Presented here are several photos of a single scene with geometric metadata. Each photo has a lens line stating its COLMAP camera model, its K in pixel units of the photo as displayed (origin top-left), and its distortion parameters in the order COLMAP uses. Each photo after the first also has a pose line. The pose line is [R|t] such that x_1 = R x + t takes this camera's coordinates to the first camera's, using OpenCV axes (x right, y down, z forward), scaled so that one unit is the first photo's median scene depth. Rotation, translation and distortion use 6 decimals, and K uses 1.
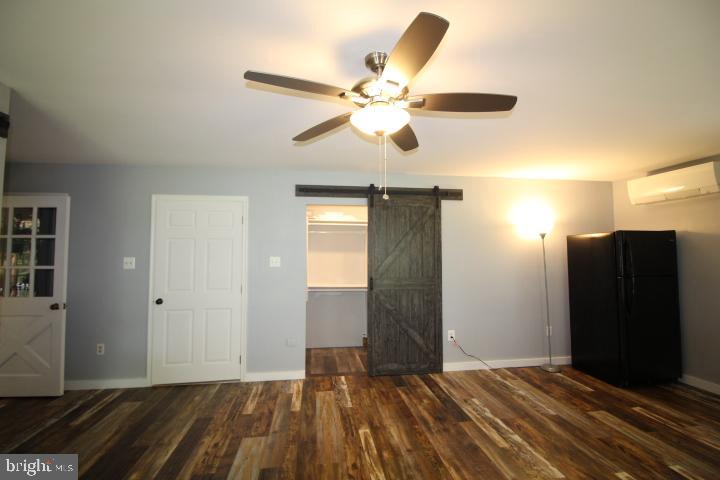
lens RADIAL K [[334.6, 0, 359.7], [0, 334.6, 237.9], [0, 0, 1]] dist [0.002871, -0.014020]
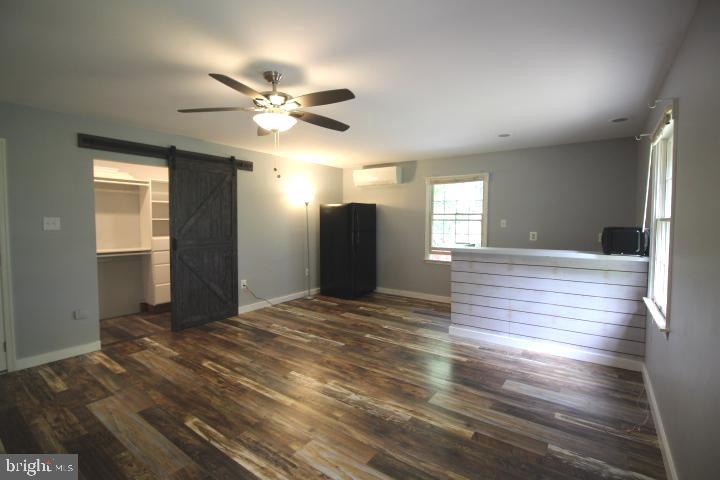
lens RADIAL K [[334.6, 0, 359.7], [0, 334.6, 237.9], [0, 0, 1]] dist [0.002871, -0.014020]
pose [[0.693928, -0.036056, 0.719141, -0.340056], [-0.042984, 0.994890, 0.091358, -0.002698], [-0.718760, -0.094308, 0.688832, -0.132634]]
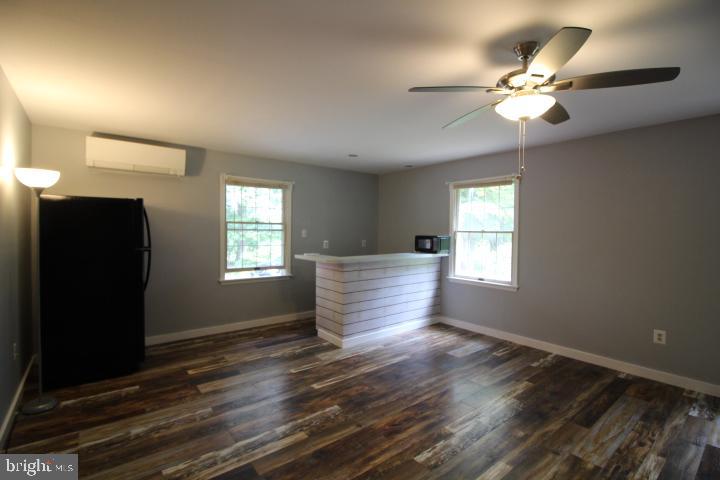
lens RADIAL K [[334.6, 0, 359.7], [0, 334.6, 237.9], [0, 0, 1]] dist [0.002871, -0.014020]
pose [[-0.509451, -0.024428, 0.860153, -0.290855], [-0.058881, 0.998244, -0.006525, 0.053984], [-0.858483, -0.053971, -0.509995, 0.936450]]
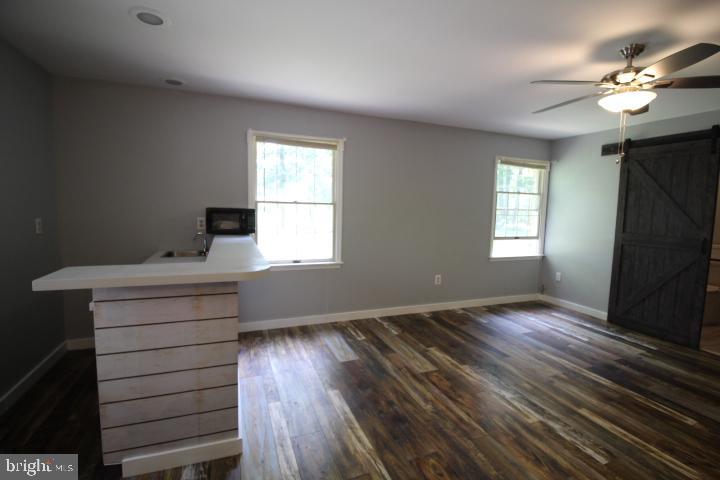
lens RADIAL K [[336.8, 0, 359.8], [0, 336.8, 237.9], [0, 0, 1]] dist [-0.000426, -0.014571]
pose [[-0.971697, 0.001670, -0.236224, 0.623102], [-0.008359, 0.999106, 0.041445, 0.058604], [0.236082, 0.042247, -0.970814, 0.935102]]
